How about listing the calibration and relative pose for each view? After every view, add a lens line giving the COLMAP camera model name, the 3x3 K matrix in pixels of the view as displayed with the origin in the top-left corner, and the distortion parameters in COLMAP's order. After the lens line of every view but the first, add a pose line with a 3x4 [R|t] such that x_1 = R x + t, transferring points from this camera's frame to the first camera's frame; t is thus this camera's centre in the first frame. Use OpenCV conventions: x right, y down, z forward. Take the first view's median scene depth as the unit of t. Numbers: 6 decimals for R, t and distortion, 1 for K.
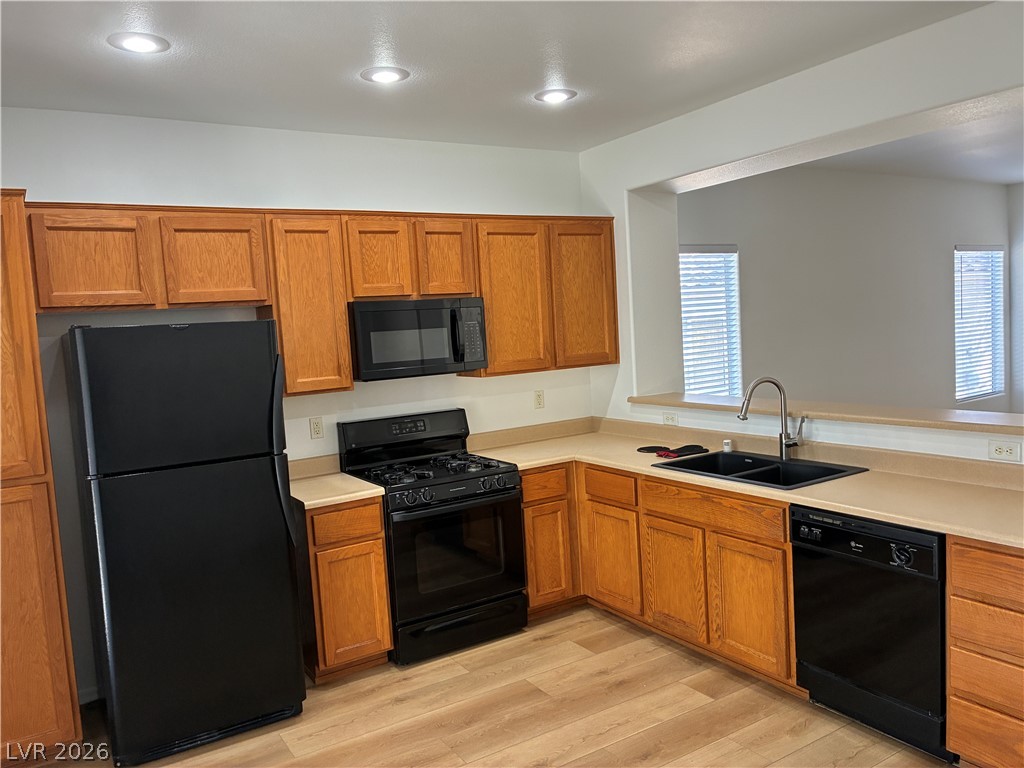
lens RADIAL K [[783.9, 0, 512.6], [0, 783.9, 387.9], [0, 0, 1]] dist [0.044806, -0.053628]
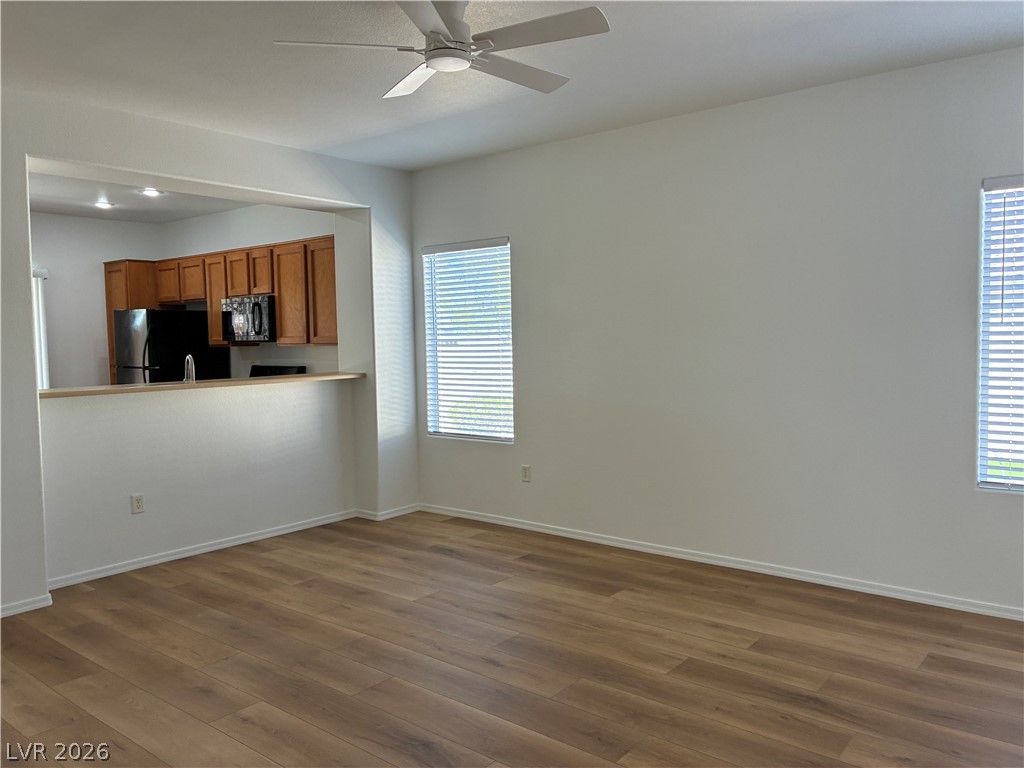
lens RADIAL K [[783.9, 0, 511.6], [0, 783.9, 384.8], [0, 0, 1]] dist [0.044806, -0.053628]
pose [[0.315786, 0.114054, -0.941951, 1.850324], [-0.079672, 0.992430, 0.093457, -0.139658], [0.945480, 0.045535, 0.322482, 1.072898]]
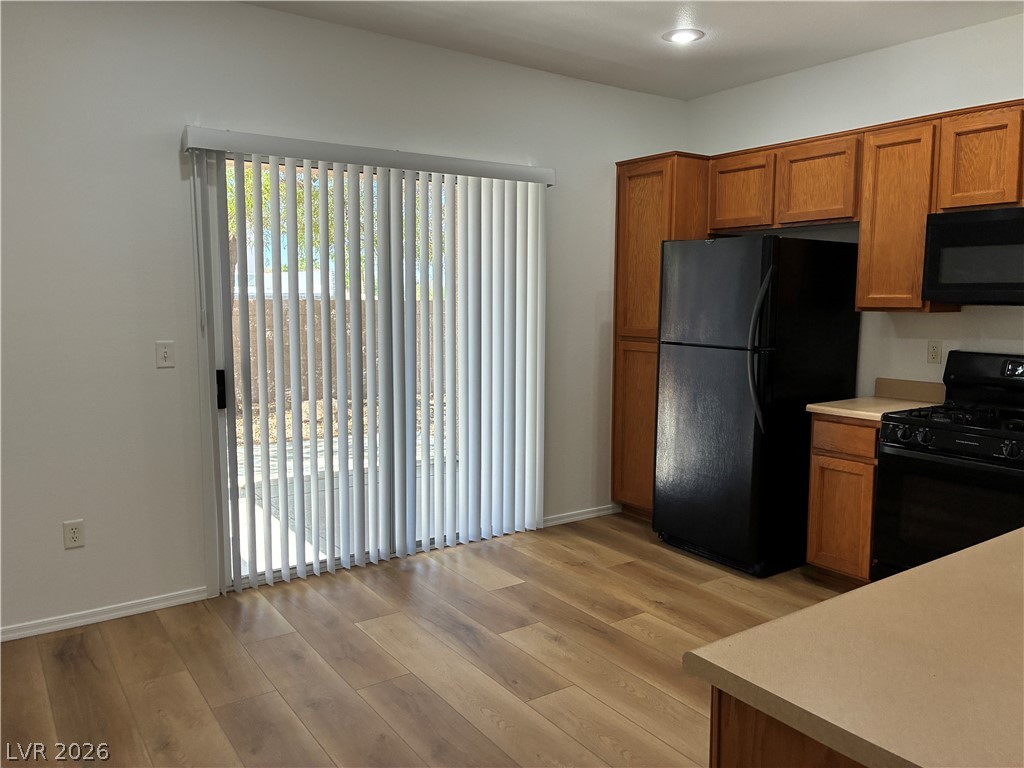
lens RADIAL K [[783.9, 0, 508.4], [0, 783.9, 377.4], [0, 0, 1]] dist [0.044806, -0.053628]
pose [[0.038301, 0.162705, -0.985931, 0.730862], [-0.088994, 0.983290, 0.158812, -0.026074], [0.995295, 0.081659, 0.052141, 0.488493]]
